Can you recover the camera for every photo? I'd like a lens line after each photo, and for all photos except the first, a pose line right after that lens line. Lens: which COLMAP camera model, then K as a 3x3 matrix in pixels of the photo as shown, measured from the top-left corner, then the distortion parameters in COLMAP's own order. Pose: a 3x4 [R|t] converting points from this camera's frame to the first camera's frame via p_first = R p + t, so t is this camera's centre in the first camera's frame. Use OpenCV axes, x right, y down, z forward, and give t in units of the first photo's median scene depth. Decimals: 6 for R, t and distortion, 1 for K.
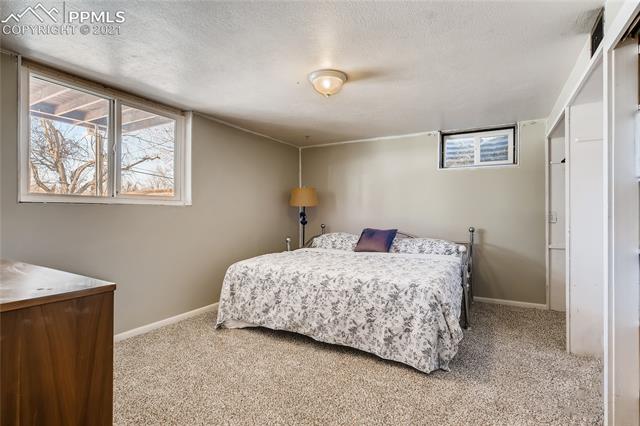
lens RADIAL K [[322.1, 0, 319.6], [0, 322.1, 211.8], [0, 0, 1]] dist [-0.006357, 0.004761]
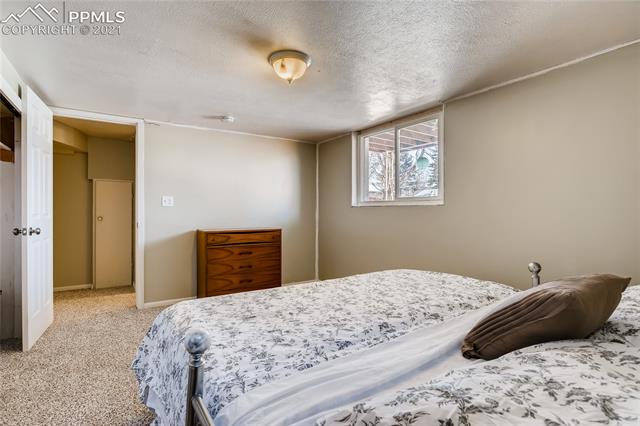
lens RADIAL K [[322.1, 0, 320.3], [0, 322.1, 212.2], [0, 0, 1]] dist [-0.006357, 0.004761]
pose [[-0.419226, -0.001438, -0.907881, 0.651843], [-0.000188, 0.999999, -0.001497, 0.004168], [0.907882, -0.000457, -0.419225, 1.175182]]
